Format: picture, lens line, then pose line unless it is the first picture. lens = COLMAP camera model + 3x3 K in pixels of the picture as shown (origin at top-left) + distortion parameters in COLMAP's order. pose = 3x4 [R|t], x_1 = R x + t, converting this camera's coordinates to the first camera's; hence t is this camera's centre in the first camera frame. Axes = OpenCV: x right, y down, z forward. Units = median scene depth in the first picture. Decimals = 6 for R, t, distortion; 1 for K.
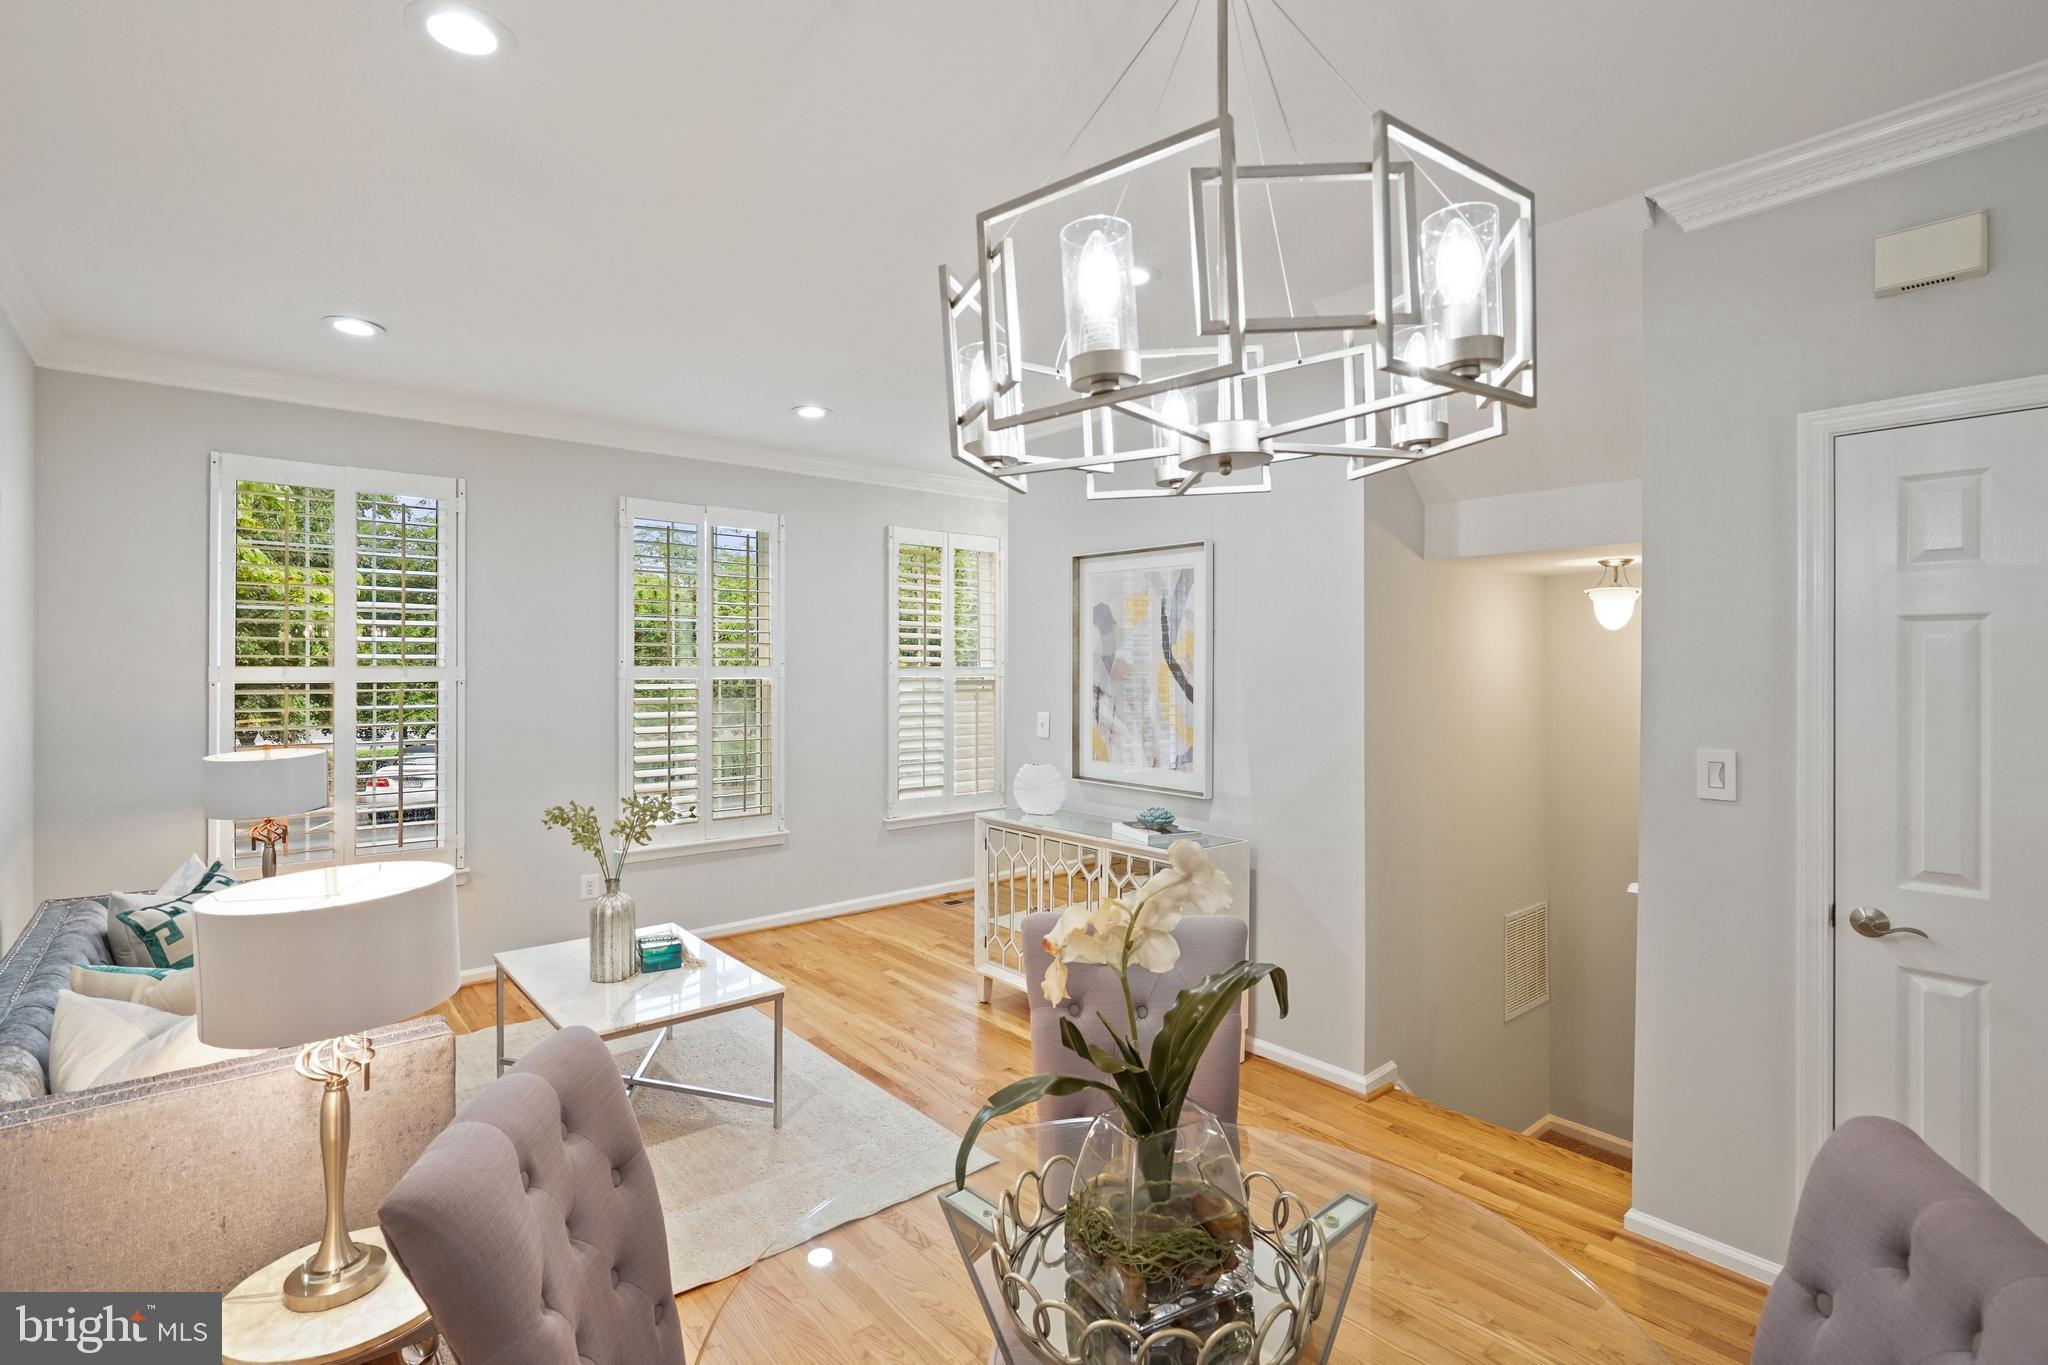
lens RADIAL K [[951.4, 0, 1023.2], [0, 951.4, 673.0], [0, 0, 1]] dist [-0.028323, 0.007010]
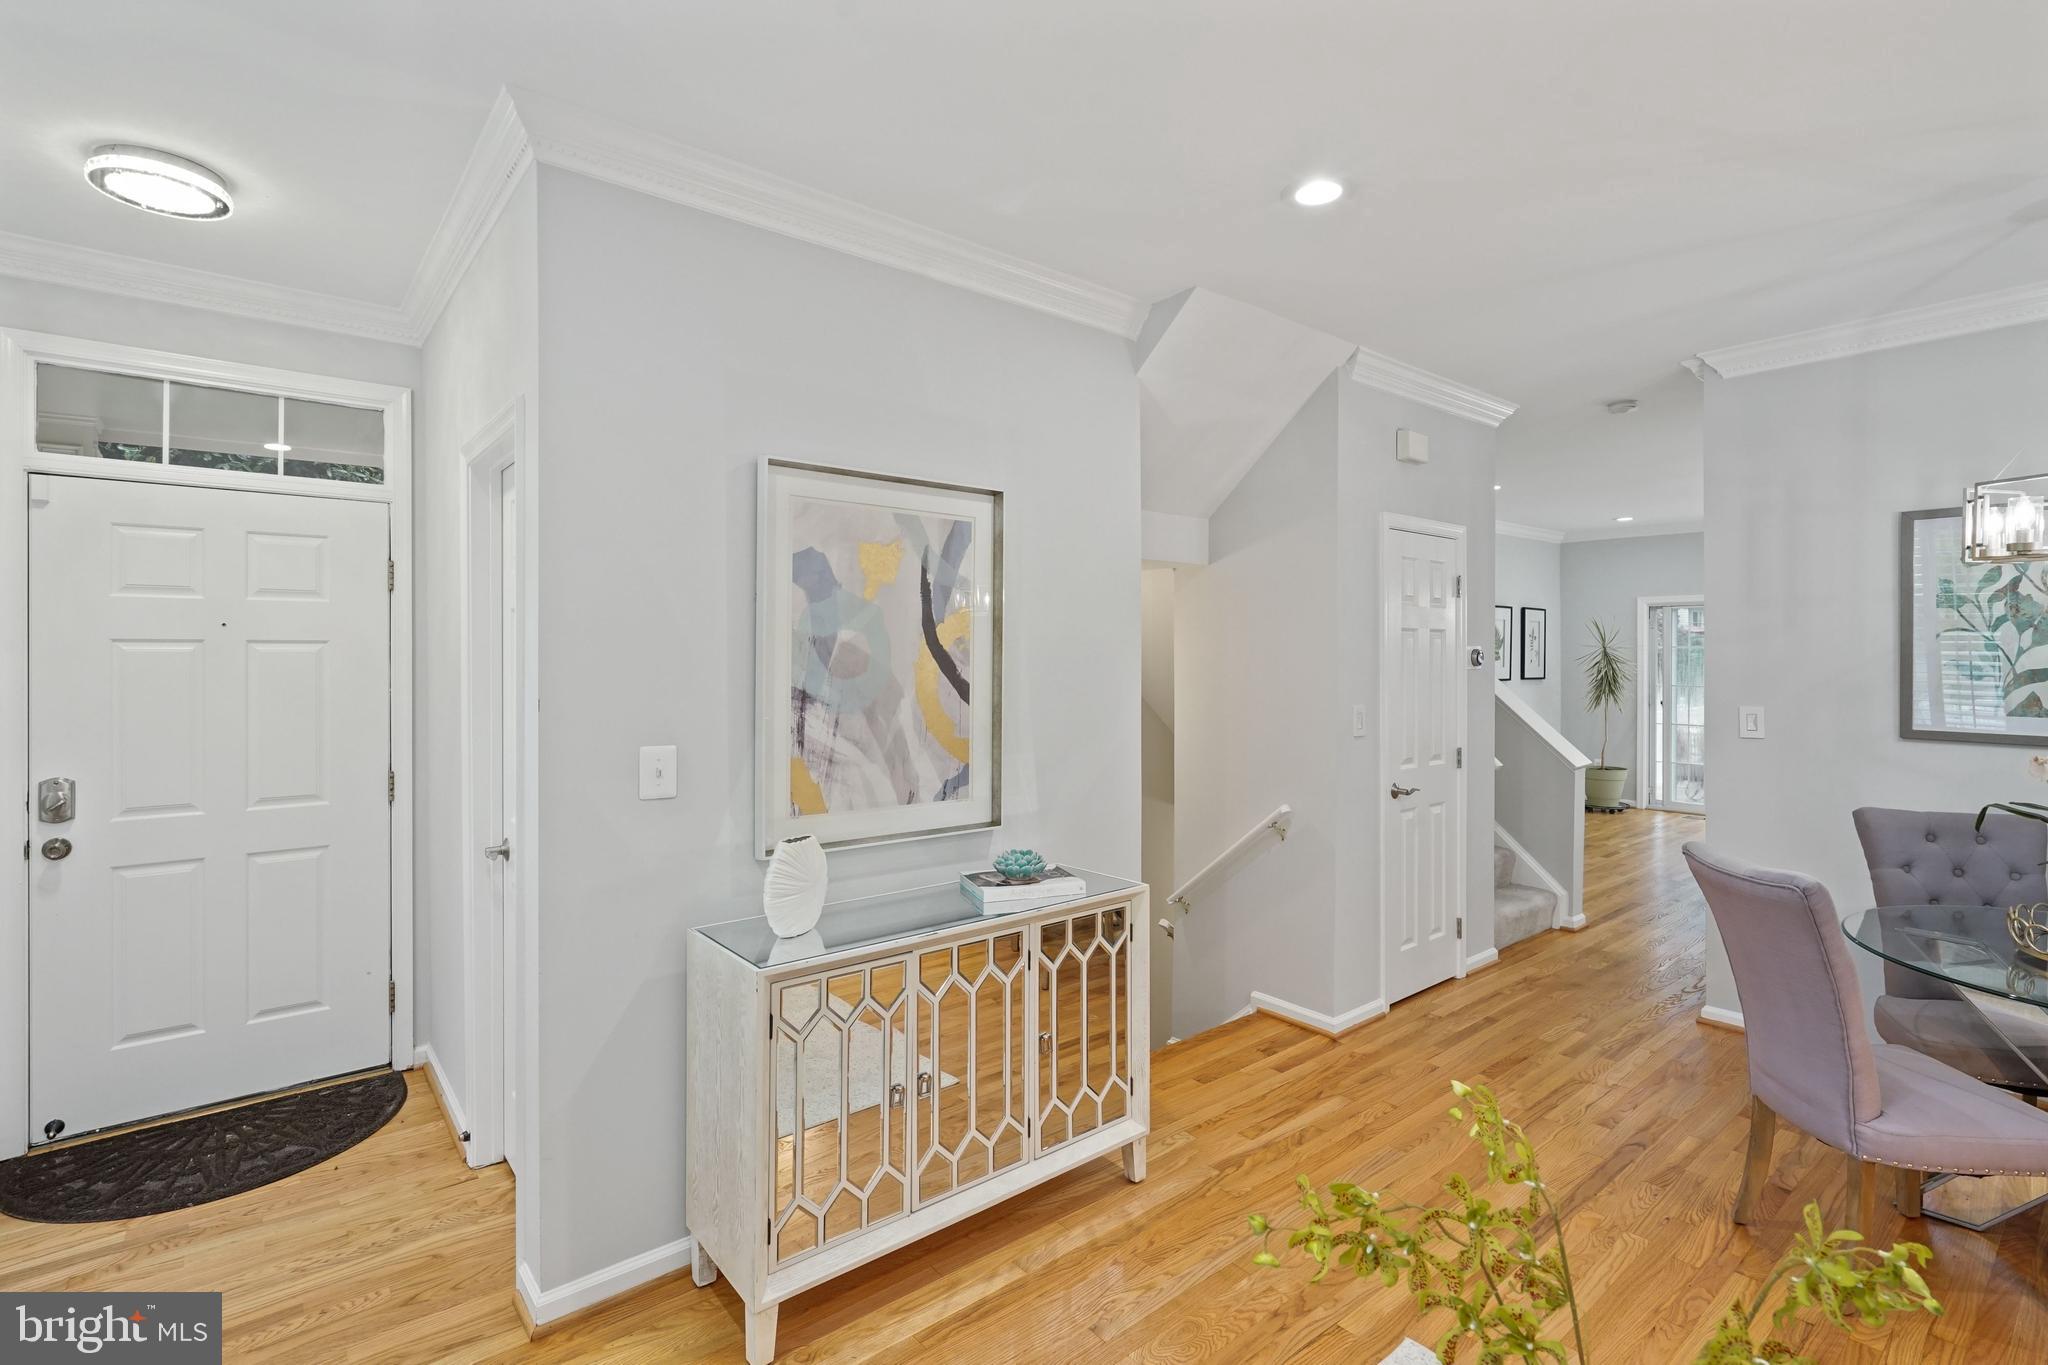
lens RADIAL K [[951.4, 0, 1034.4], [0, 951.4, 652.4], [0, 0, 1]] dist [-0.028323, 0.007010]
pose [[0.015599, 0.002762, 0.999875, -0.549857], [0.007504, 0.999968, -0.002879, -0.006243], [-0.999850, 0.007548, 0.015578, 0.921637]]
